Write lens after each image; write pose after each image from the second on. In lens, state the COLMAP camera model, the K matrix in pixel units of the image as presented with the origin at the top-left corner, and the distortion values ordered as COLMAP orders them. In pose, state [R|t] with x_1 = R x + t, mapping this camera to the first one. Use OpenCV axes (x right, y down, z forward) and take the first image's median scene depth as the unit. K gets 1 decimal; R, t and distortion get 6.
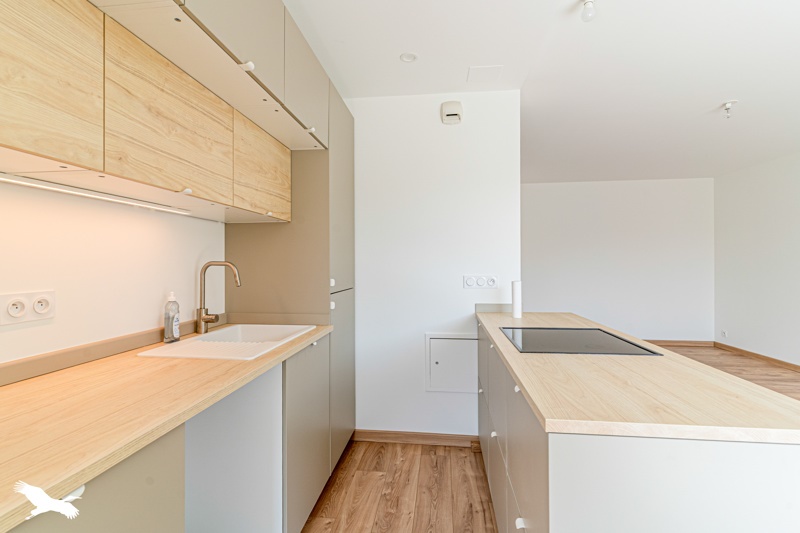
lens RADIAL K [[393.7, 0, 400.0], [0, 393.7, 266.5], [0, 0, 1]] dist [-0.035106, 0.000347]
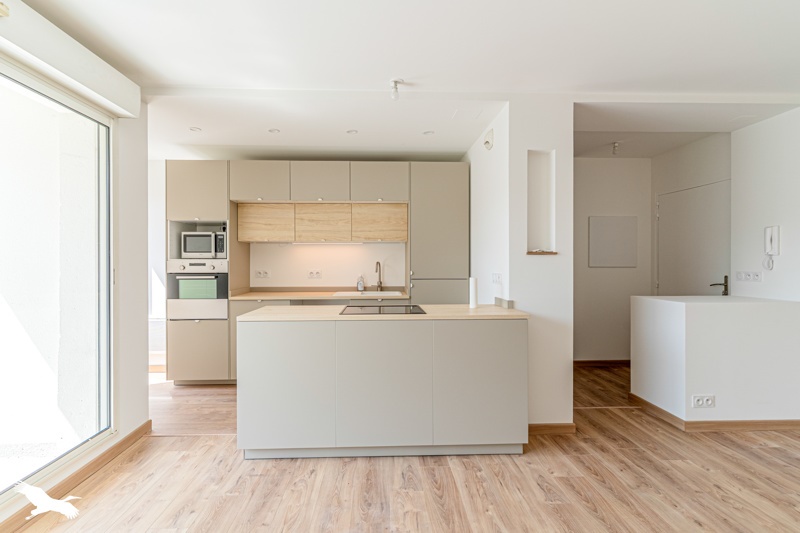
lens RADIAL K [[393.7, 0, 400.0], [0, 393.7, 266.5], [0, 0, 1]] dist [-0.035106, 0.000347]
pose [[0.139902, 0.005514, -0.990150, 3.069306], [-0.001783, 0.999984, 0.005317, 0.009564], [0.990164, 0.001021, 0.139910, 1.277598]]
